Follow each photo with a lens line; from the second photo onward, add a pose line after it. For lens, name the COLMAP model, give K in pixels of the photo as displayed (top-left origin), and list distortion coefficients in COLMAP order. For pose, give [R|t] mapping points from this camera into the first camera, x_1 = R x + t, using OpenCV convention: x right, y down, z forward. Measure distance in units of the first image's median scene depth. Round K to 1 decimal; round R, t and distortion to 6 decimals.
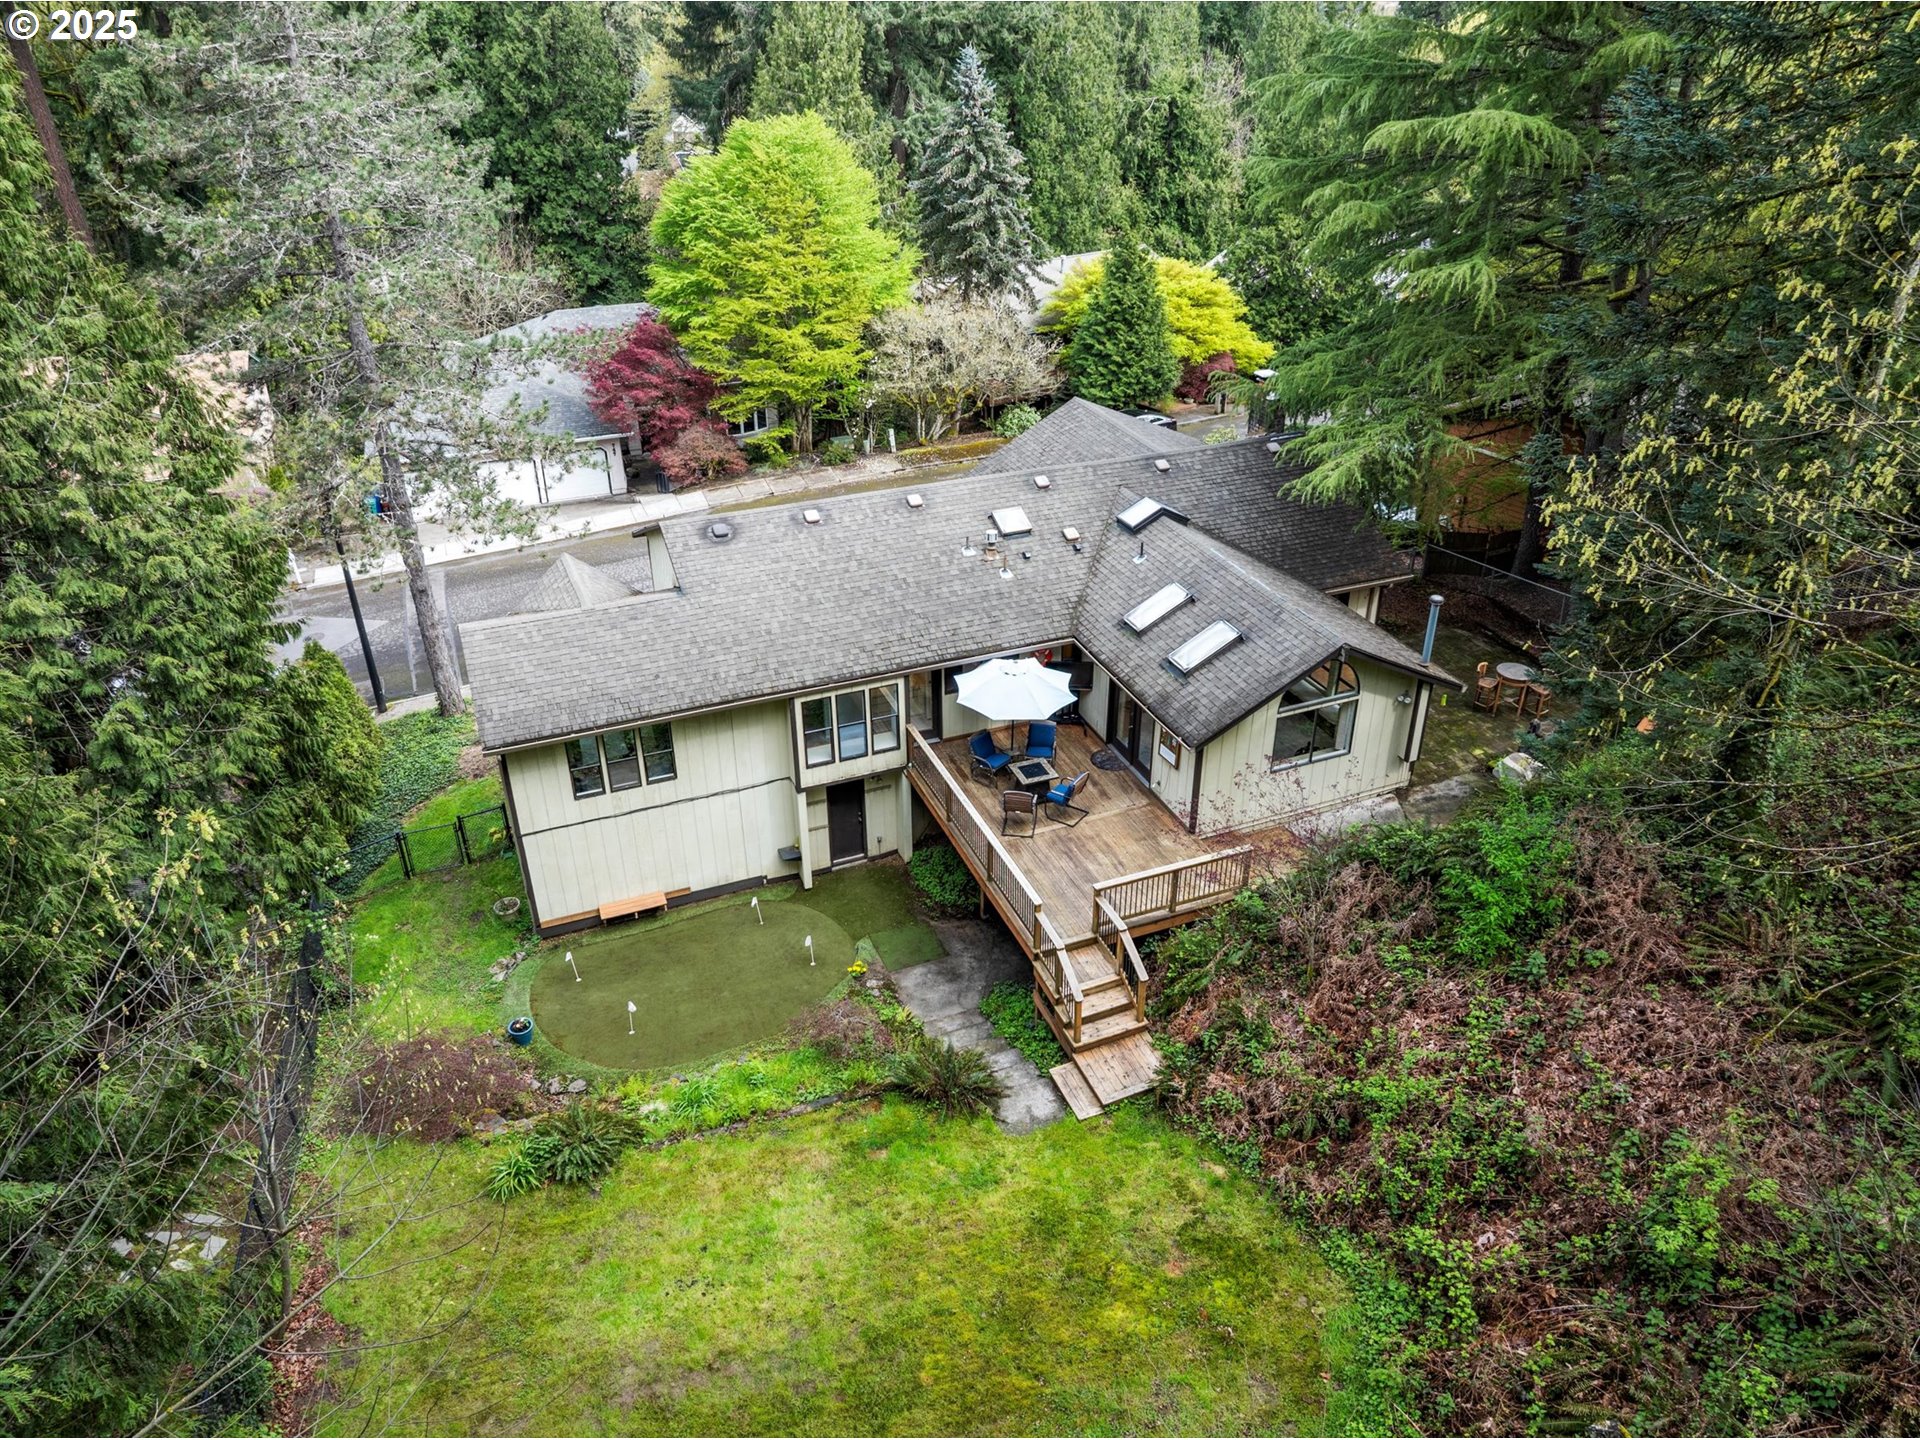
lens RADIAL K [[1361.0, 0, 962.9], [0, 1361.0, 726.1], [0, 0, 1]] dist [-0.024927, -0.014966]
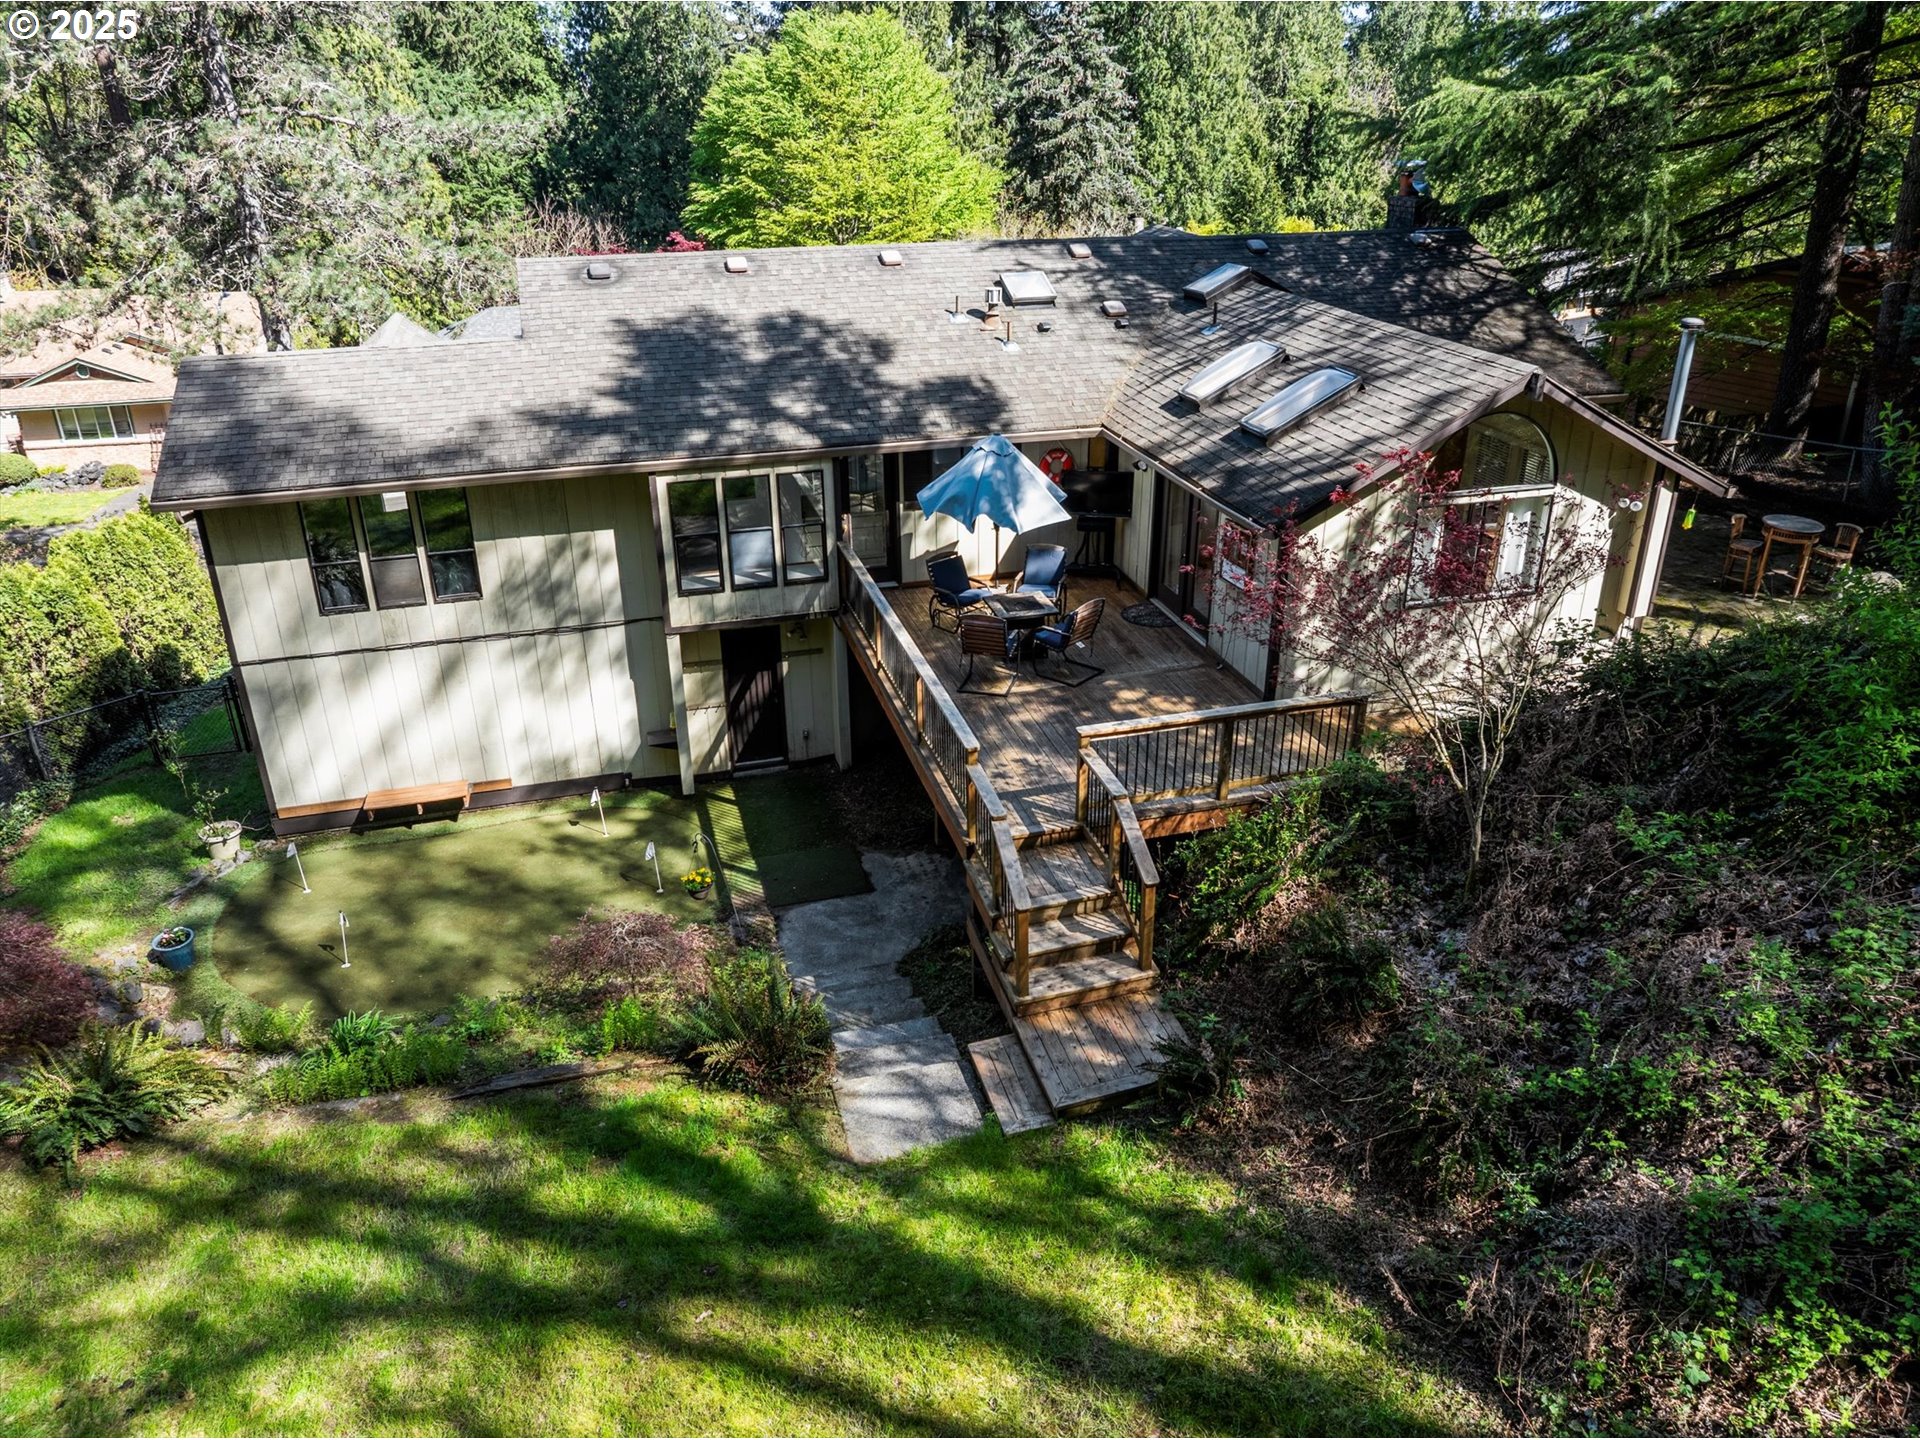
lens RADIAL K [[1361.0, 0, 960.7], [0, 1361.0, 712.4], [0, 0, 1]] dist [-0.024927, -0.014966]
pose [[0.994150, 0.044207, -0.098544, 0.082422], [-0.053125, 0.994543, -0.089786, 0.130471], [0.094037, 0.094496, 0.991074, 0.347145]]
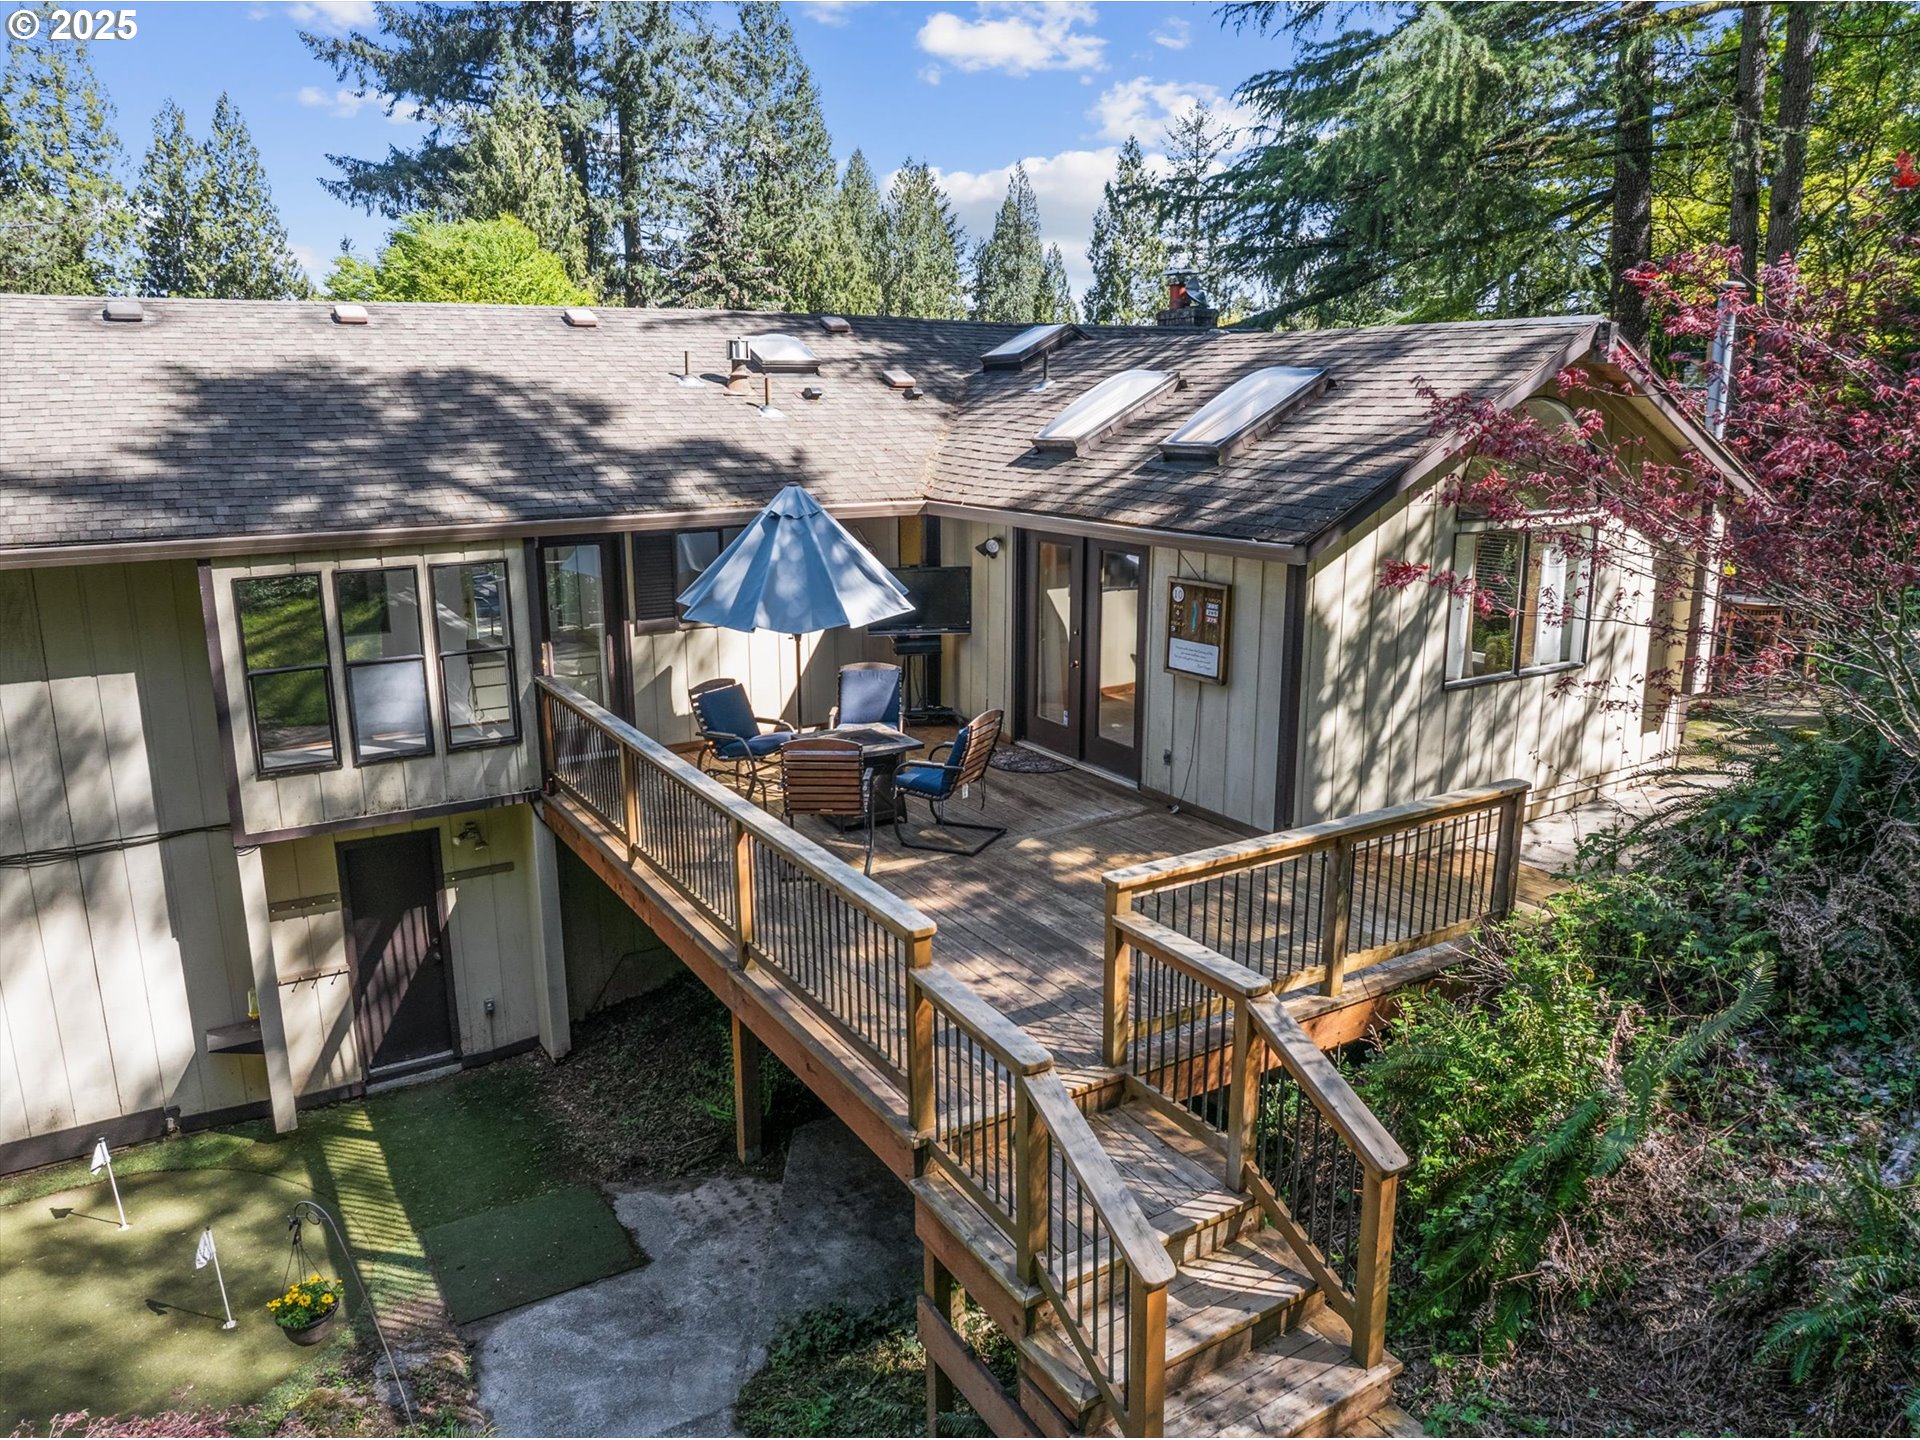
lens RADIAL K [[1361.0, 0, 954.3], [0, 1361.0, 717.0], [0, 0, 1]] dist [-0.024927, -0.014966]
pose [[0.987206, -0.039609, 0.154449, 0.017982], [0.083783, 0.953010, -0.291123, 0.132214], [-0.135660, 0.300339, 0.944136, 0.577755]]
